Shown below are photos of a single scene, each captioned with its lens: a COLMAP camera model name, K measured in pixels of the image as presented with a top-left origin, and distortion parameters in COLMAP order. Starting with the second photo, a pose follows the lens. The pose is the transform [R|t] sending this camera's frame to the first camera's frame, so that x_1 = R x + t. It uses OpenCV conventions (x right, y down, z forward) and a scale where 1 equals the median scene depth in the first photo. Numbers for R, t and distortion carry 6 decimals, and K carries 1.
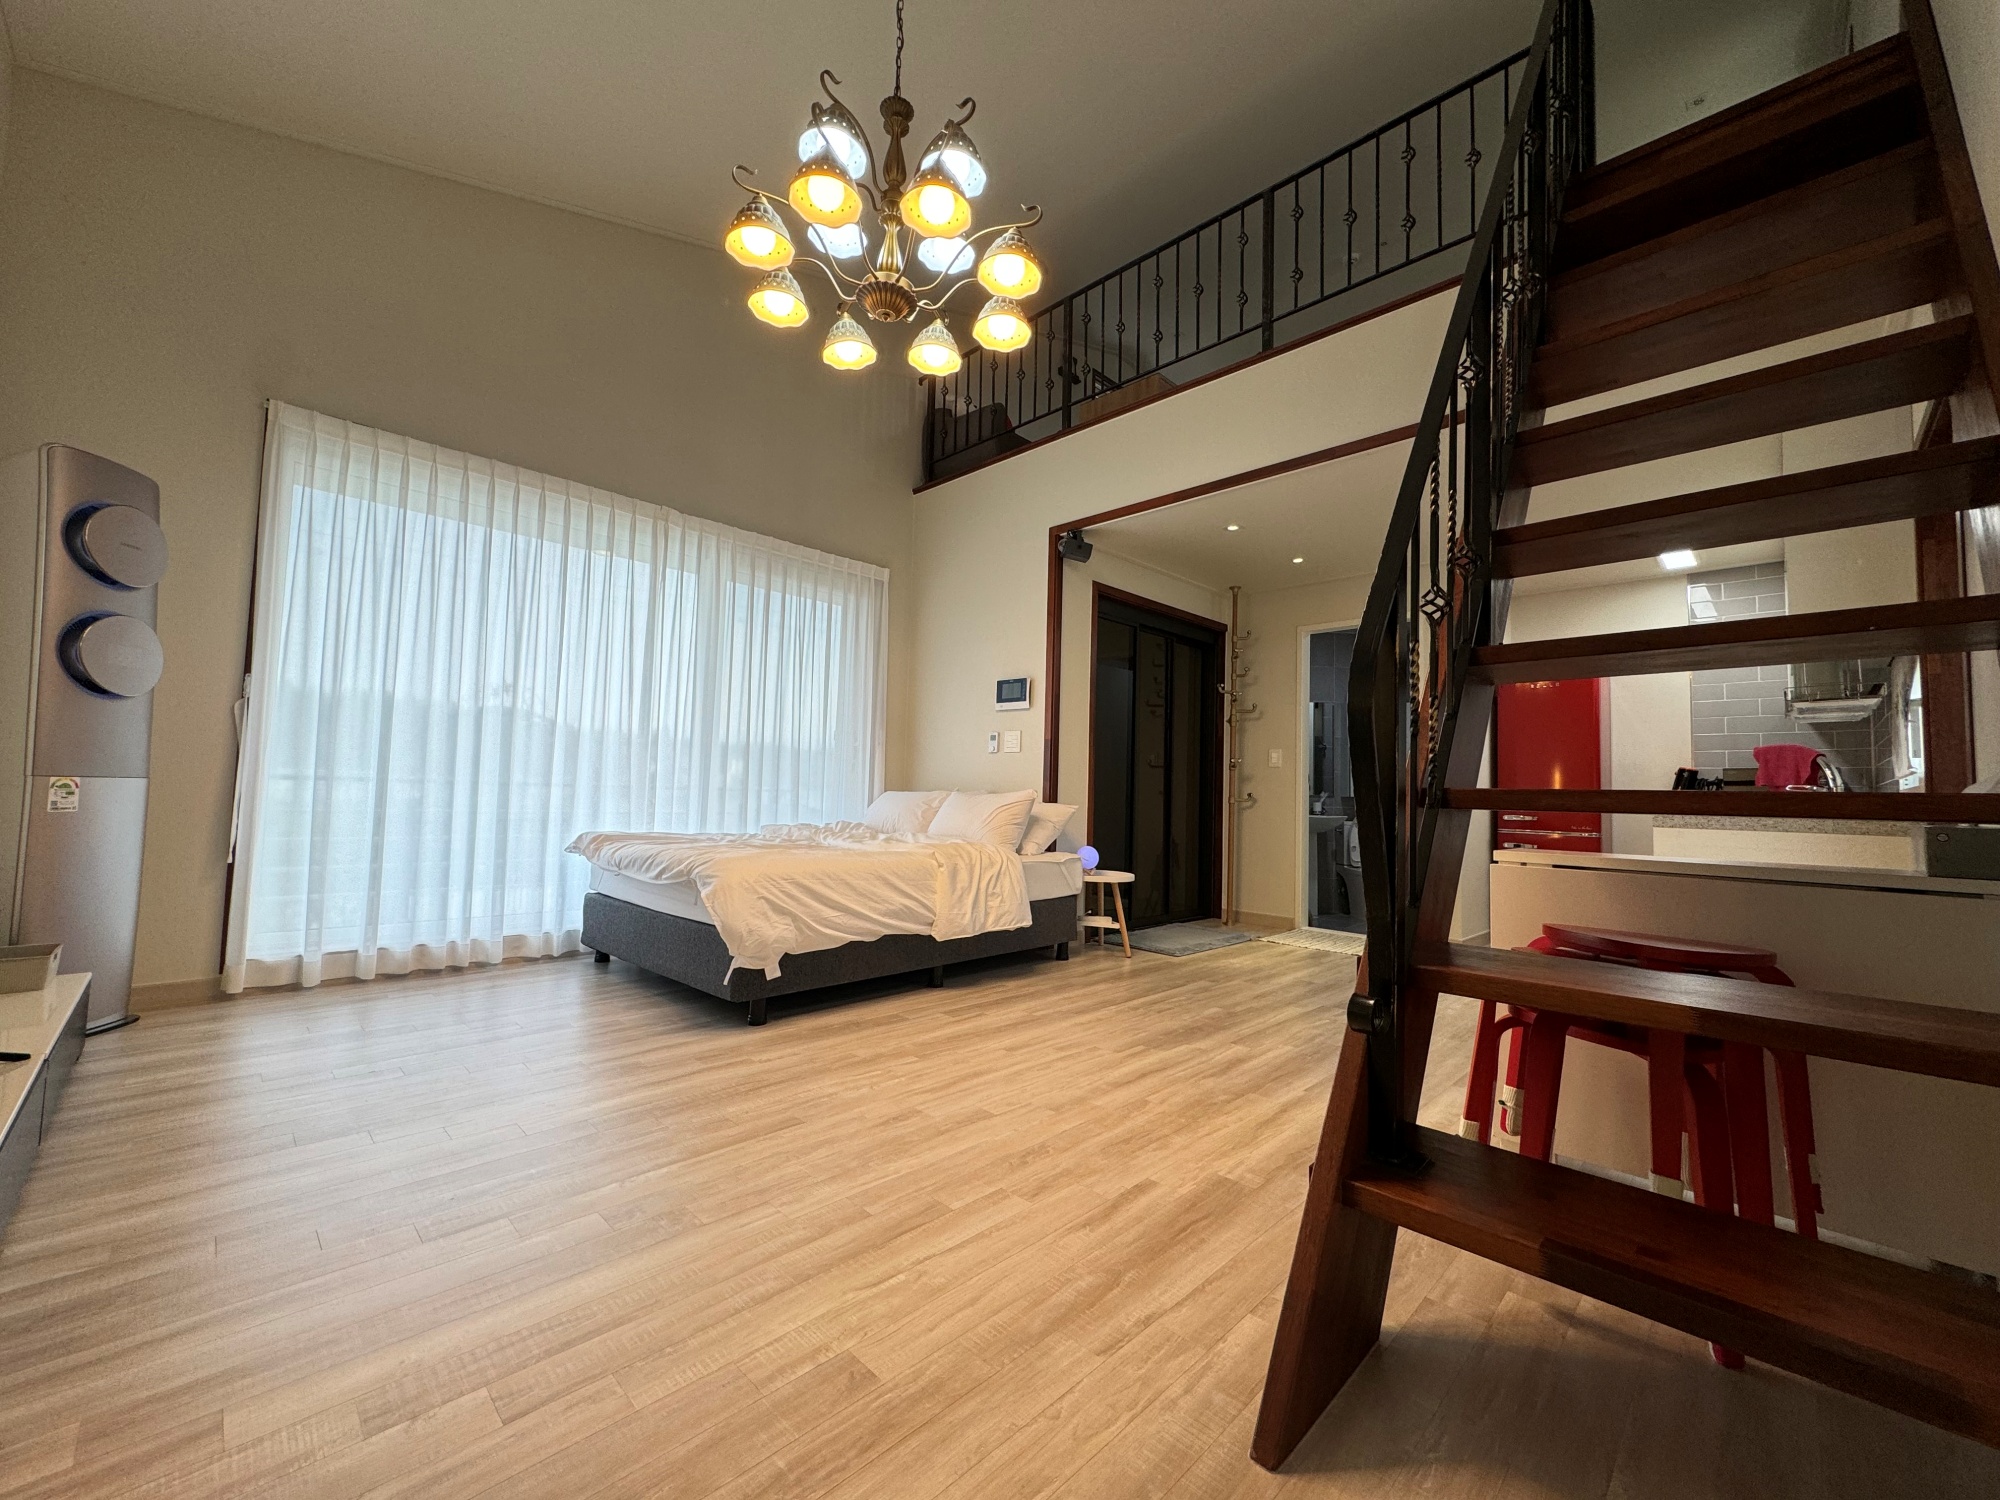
lens RADIAL K [[790.9, 0, 1002.1], [0, 790.9, 766.7], [0, 0, 1]] dist [-0.002313, 0.000059]
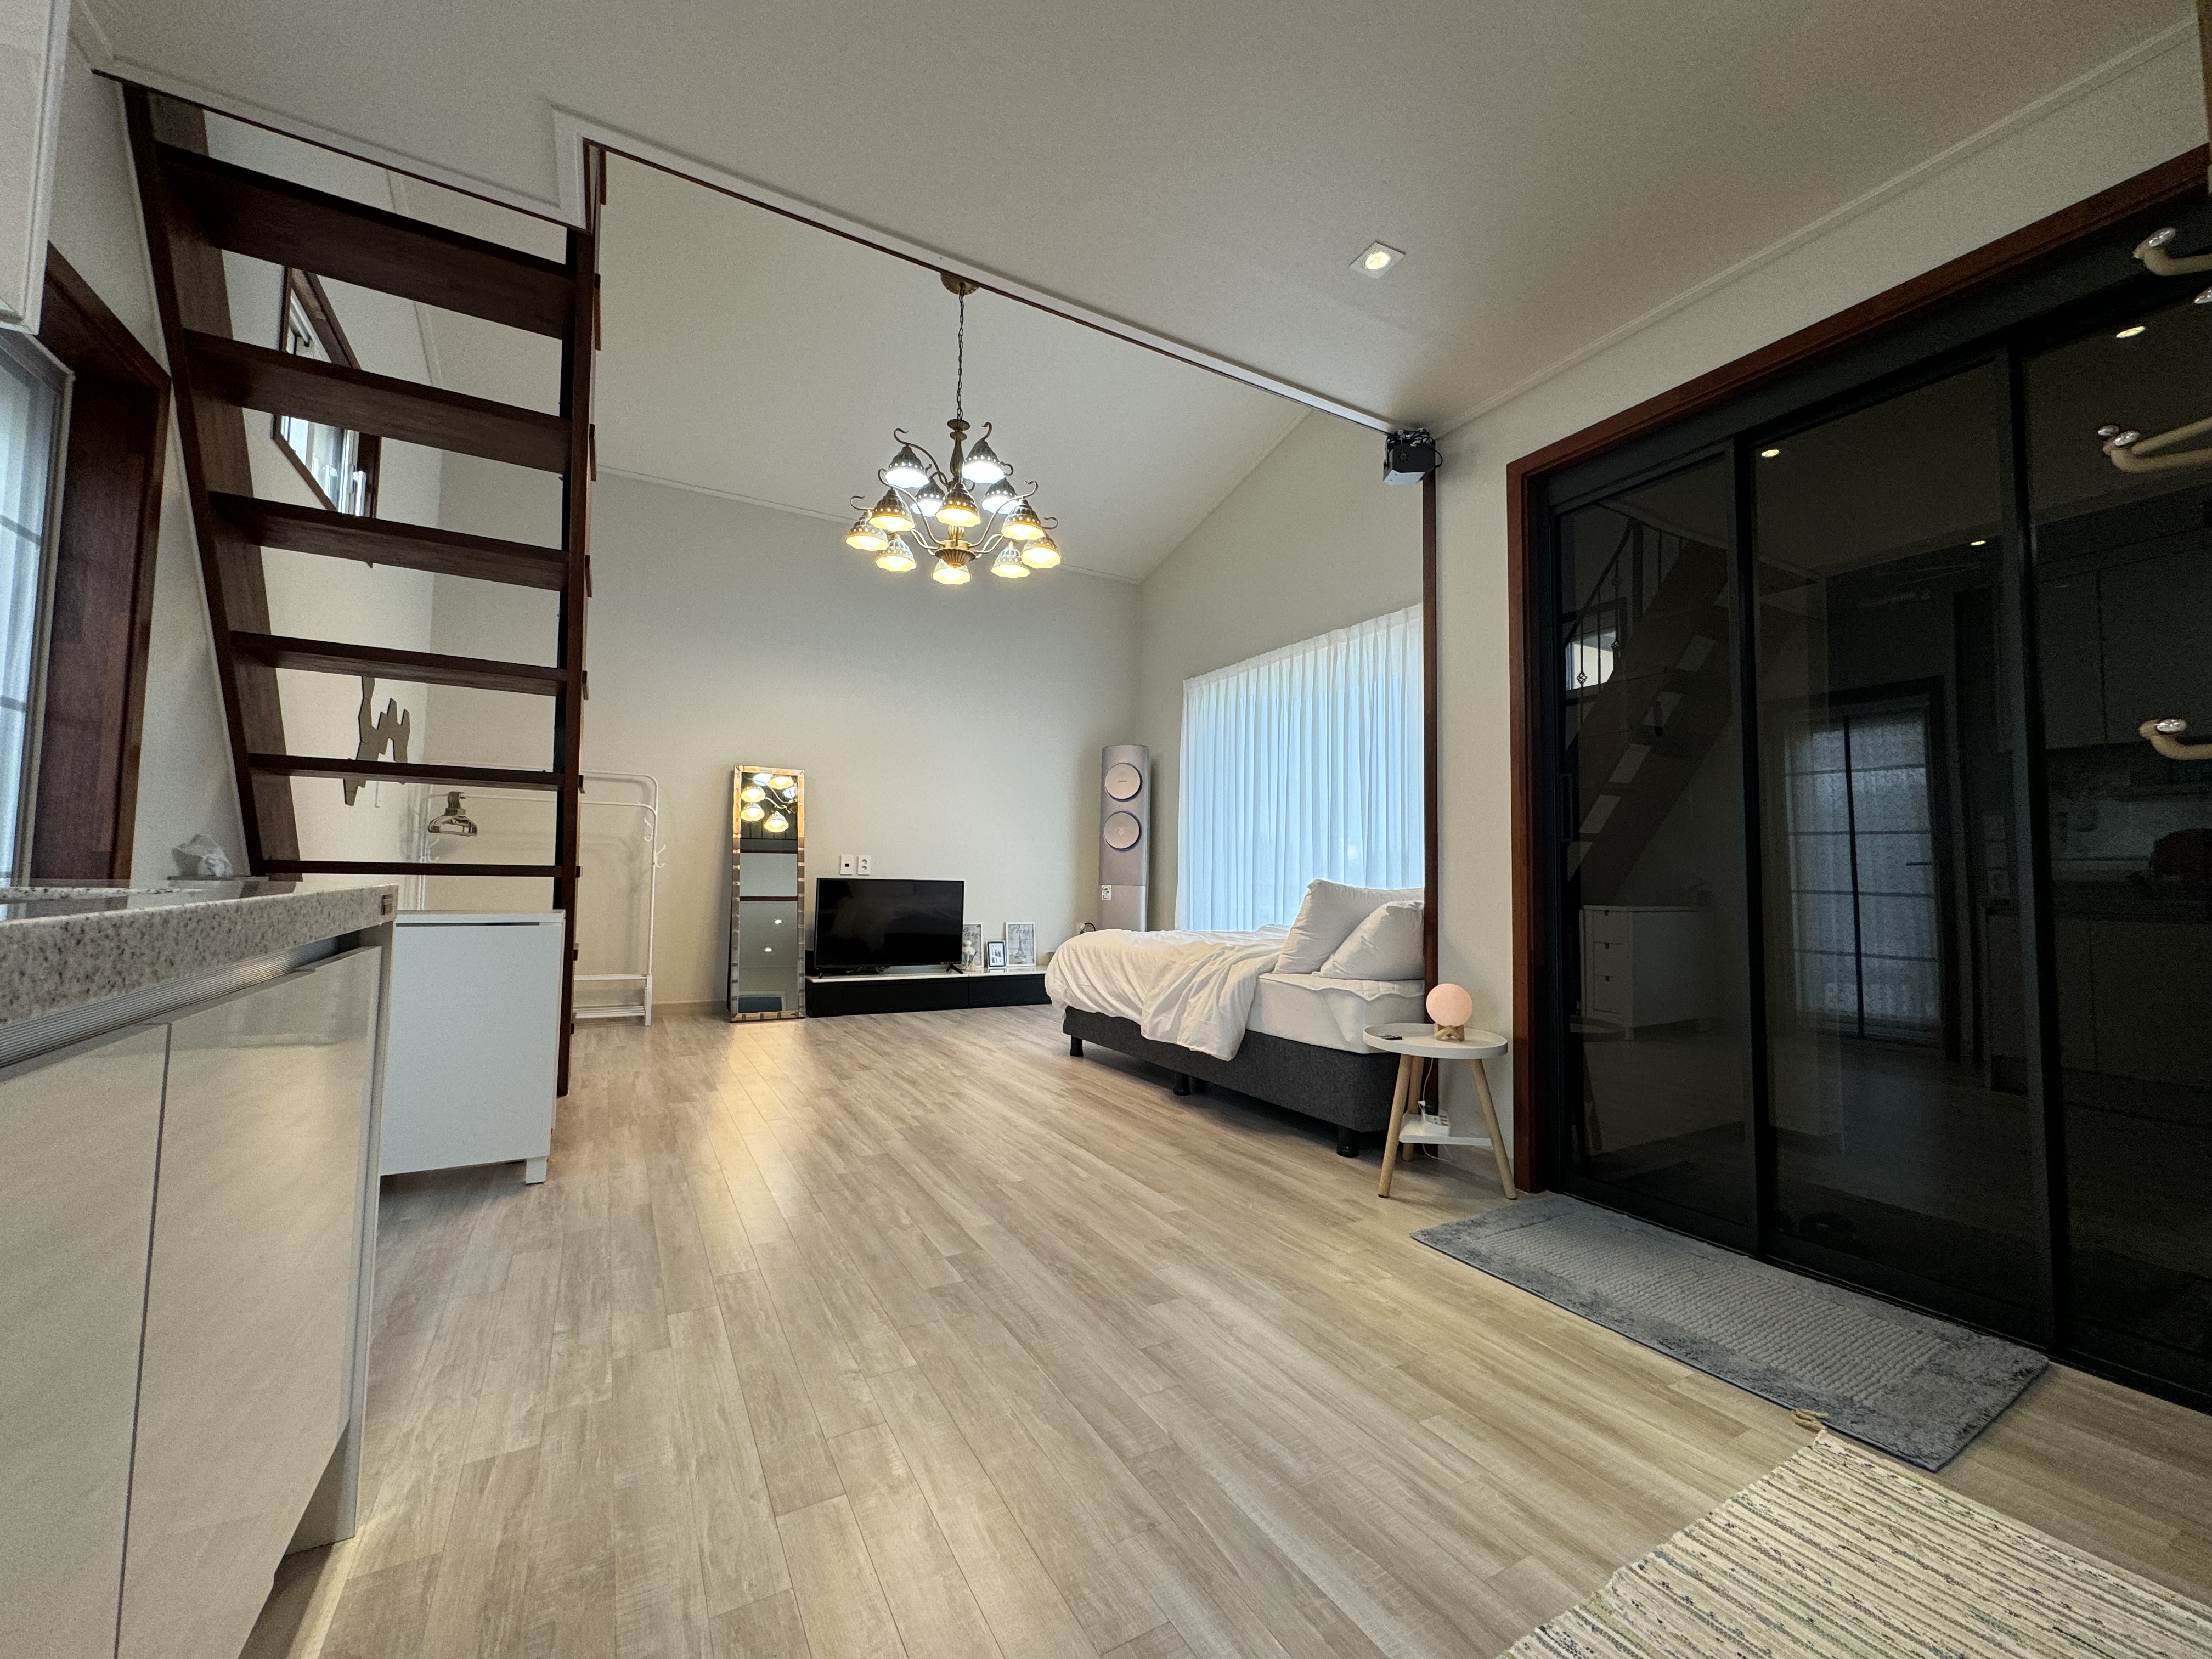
lens RADIAL K [[874.7, 0, 1114.4], [0, 874.7, 822.1], [0, 0, 1]] dist [-0.002313, 0.000059]
pose [[-0.263676, -0.090258, -0.960379, 1.344328], [0.026047, 0.994584, -0.100623, 0.087594], [0.964260, -0.051547, -0.259897, 1.691020]]
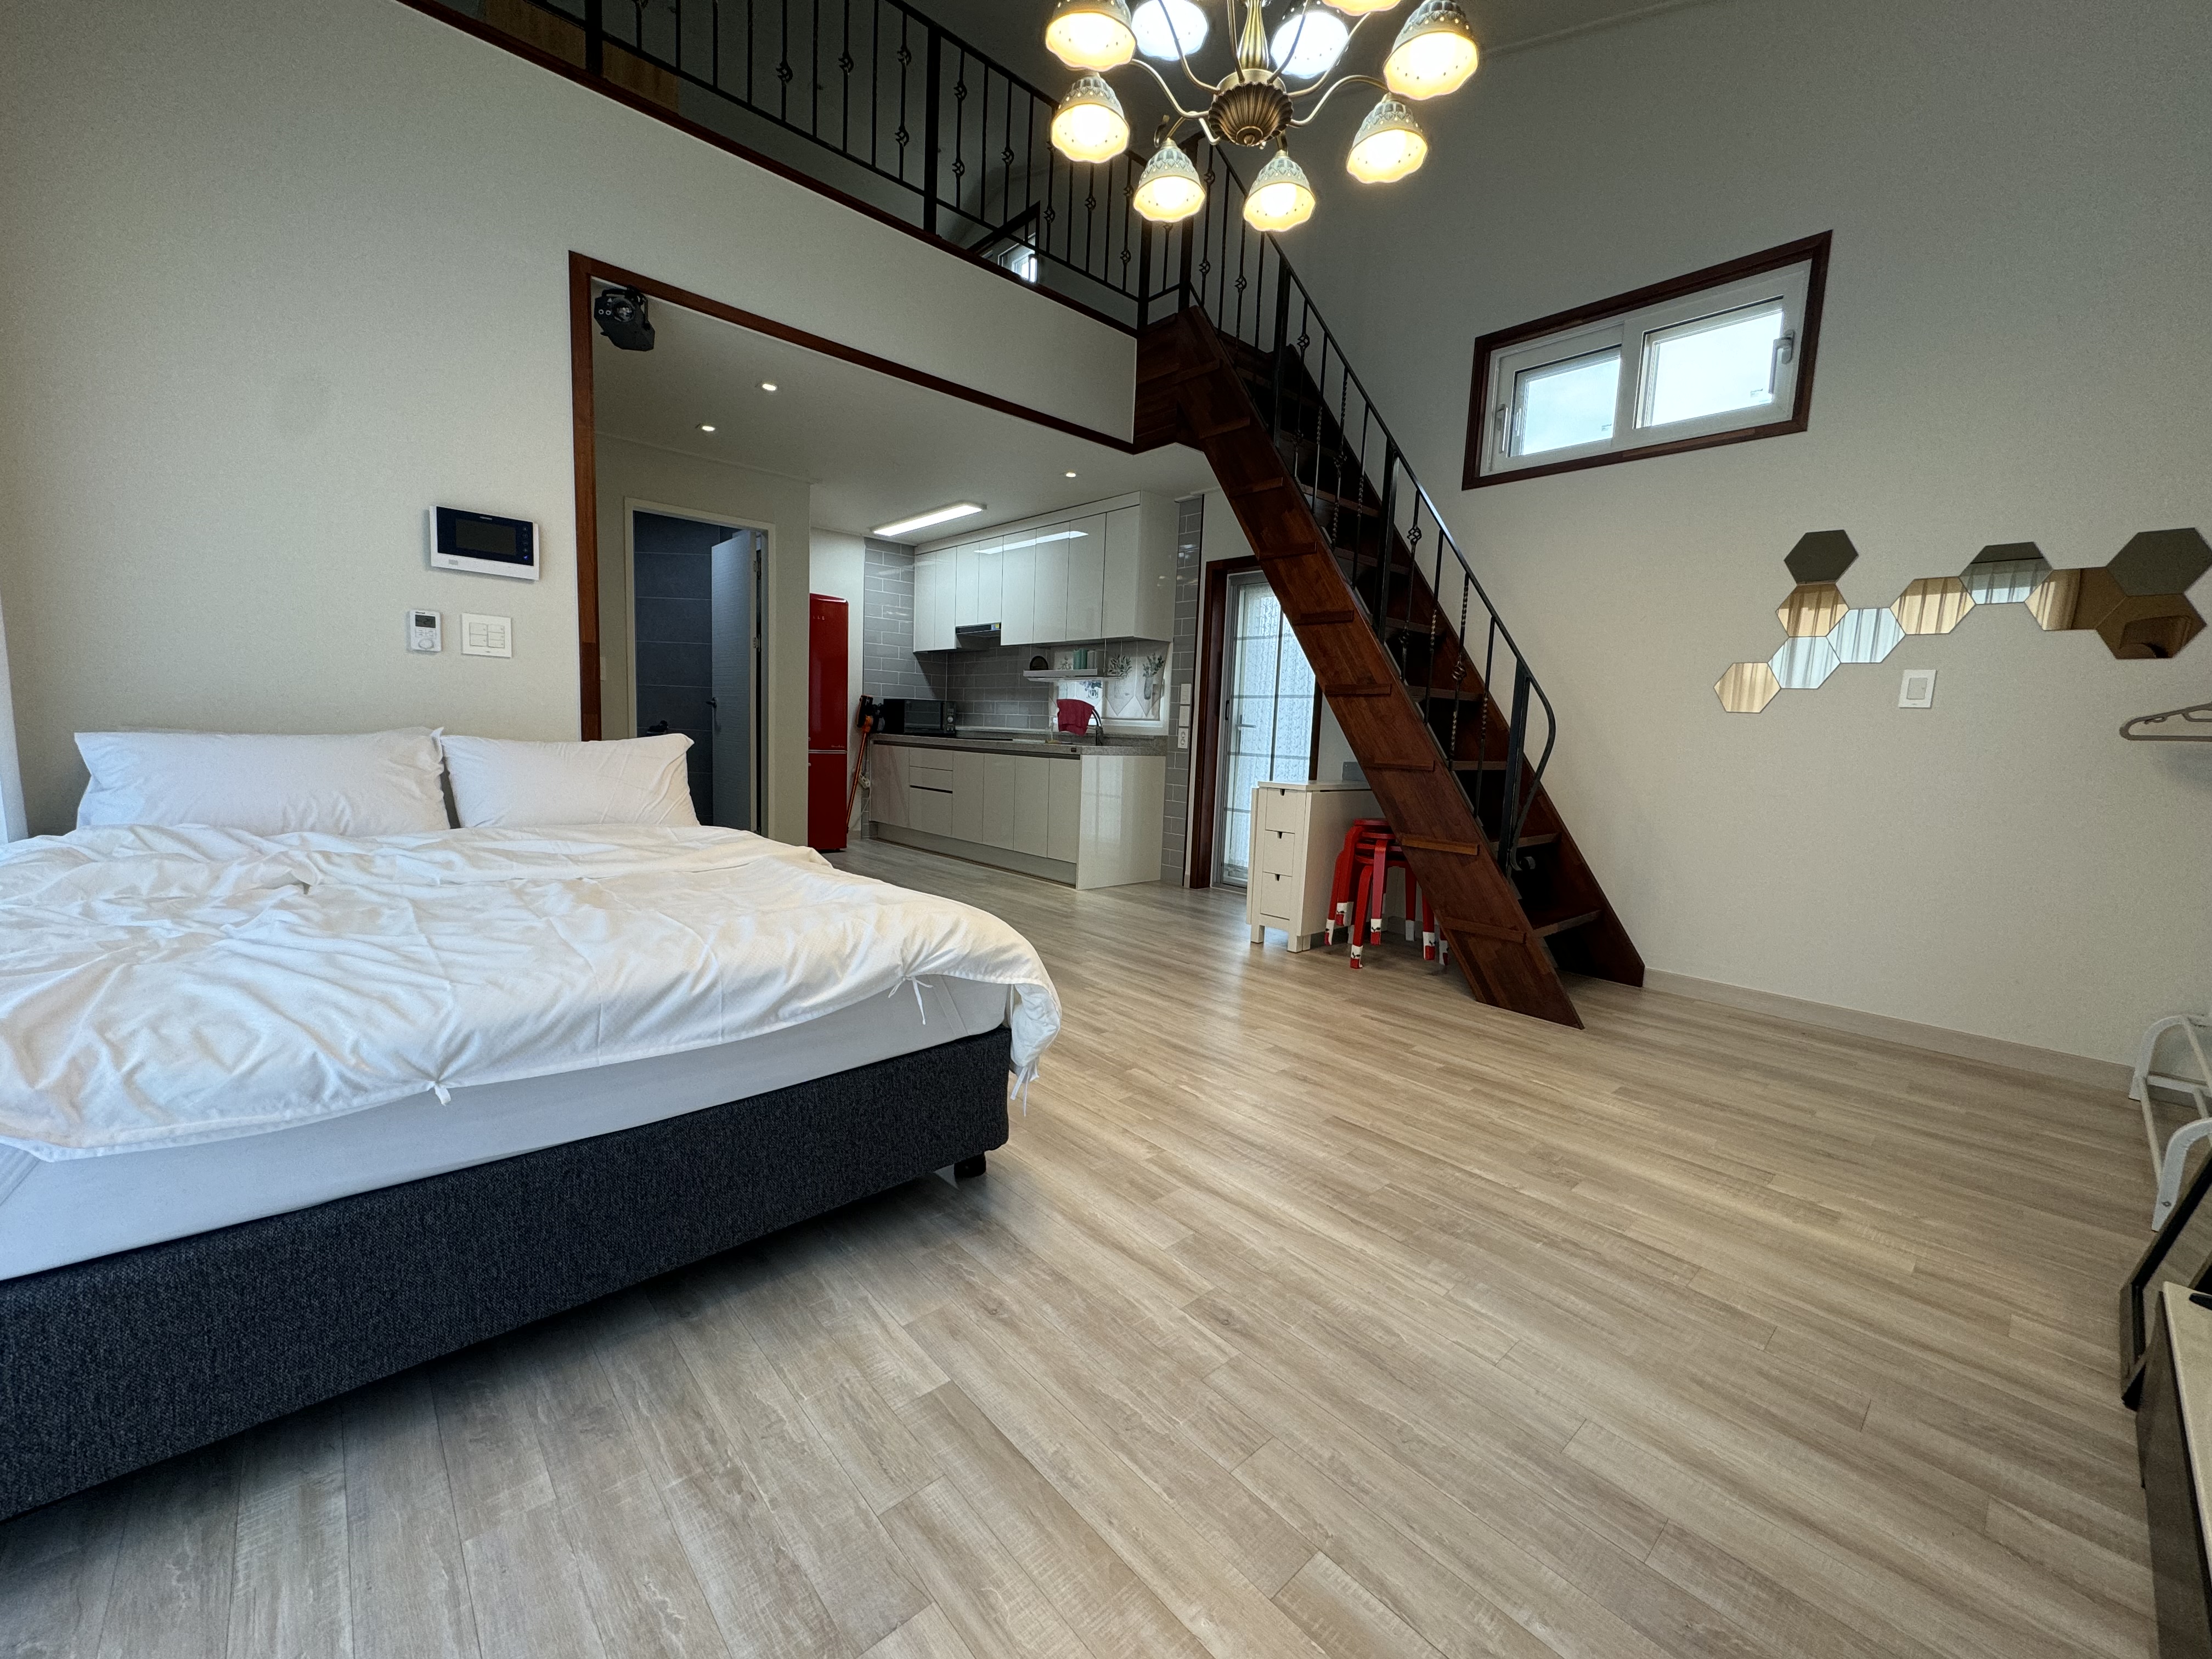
lens RADIAL K [[874.7, 0, 1101.1], [0, 874.7, 818.8], [0, 0, 1]] dist [-0.002313, 0.000059]
pose [[0.063706, -0.127329, 0.989813, -1.071583], [-0.078174, 0.988143, 0.132146, -0.036696], [-0.994902, -0.085796, 0.052997, 1.032412]]
